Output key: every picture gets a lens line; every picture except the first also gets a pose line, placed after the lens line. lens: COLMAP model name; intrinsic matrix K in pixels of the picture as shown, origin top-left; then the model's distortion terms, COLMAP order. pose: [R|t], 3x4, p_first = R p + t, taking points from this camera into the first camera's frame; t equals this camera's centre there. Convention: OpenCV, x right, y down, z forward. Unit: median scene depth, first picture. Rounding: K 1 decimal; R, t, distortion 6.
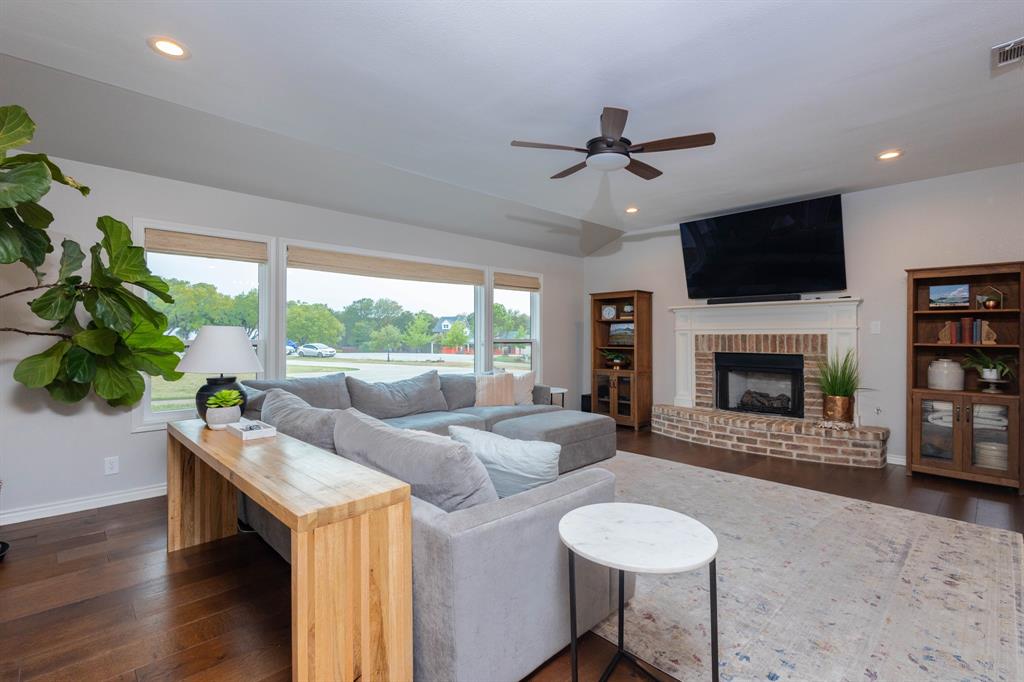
lens RADIAL K [[469.7, 0, 511.8], [0, 469.7, 337.9], [0, 0, 1]] dist [0.002788, -0.000158]
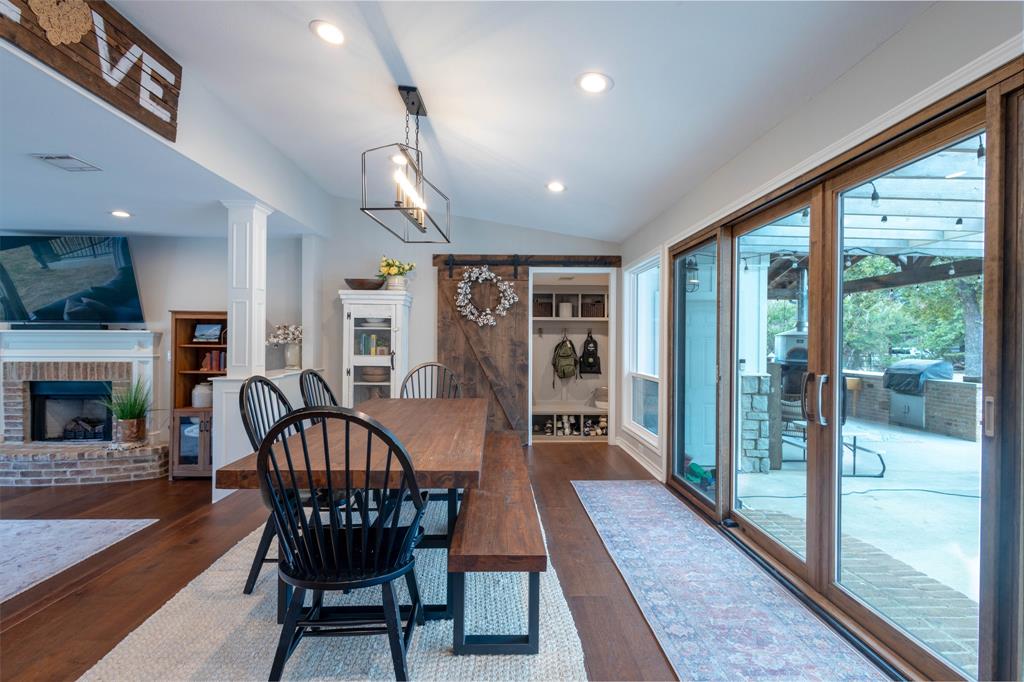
lens RADIAL K [[469.7, 0, 514.1], [0, 469.7, 342.3], [0, 0, 1]] dist [0.002788, -0.000158]
pose [[0.670161, -0.000940, 0.742215, 0.448001], [-0.001713, 0.999995, 0.002813, -0.057622], [-0.742214, -0.003156, 0.670156, -0.388829]]
